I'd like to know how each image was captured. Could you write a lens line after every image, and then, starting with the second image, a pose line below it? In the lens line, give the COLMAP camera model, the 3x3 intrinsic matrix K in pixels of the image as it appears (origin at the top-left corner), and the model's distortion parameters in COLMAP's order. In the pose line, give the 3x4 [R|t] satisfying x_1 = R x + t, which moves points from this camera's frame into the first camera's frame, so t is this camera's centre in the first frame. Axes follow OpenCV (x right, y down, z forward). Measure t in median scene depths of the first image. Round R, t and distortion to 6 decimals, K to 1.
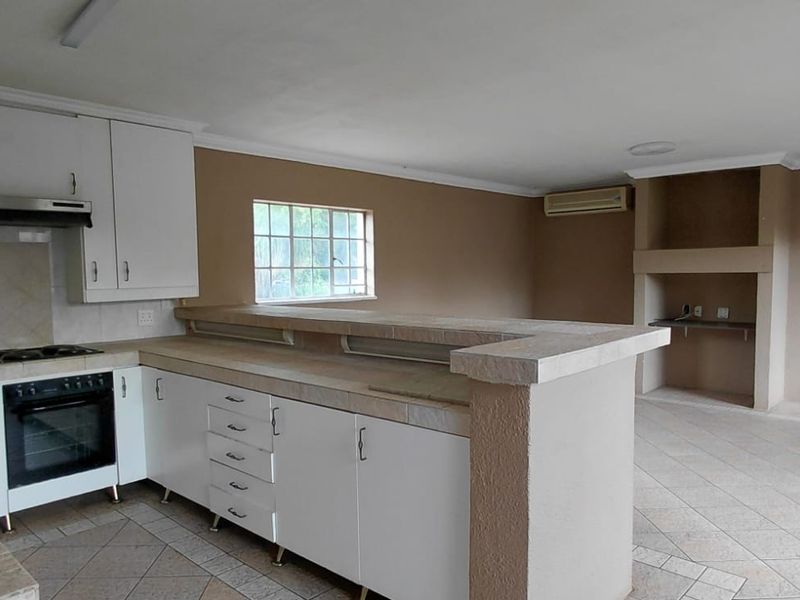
lens RADIAL K [[593.6, 0, 411.3], [0, 593.6, 303.4], [0, 0, 1]] dist [-0.007218, 0.002648]
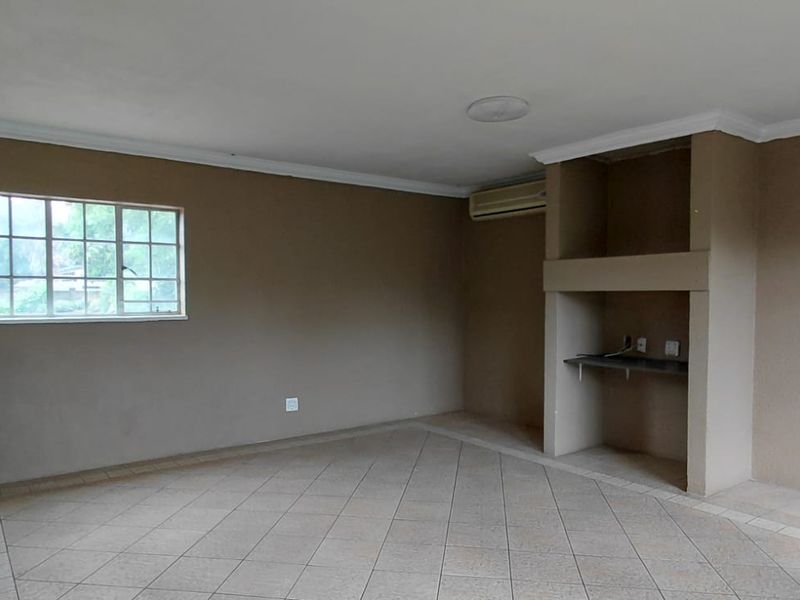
lens RADIAL K [[593.6, 0, 411.3], [0, 593.6, 303.4], [0, 0, 1]] dist [-0.007218, 0.002648]
pose [[0.987090, 0.014129, -0.159544, 0.369706], [-0.020127, 0.999148, -0.036040, -0.006456], [0.158899, 0.038786, 0.986533, 0.273607]]
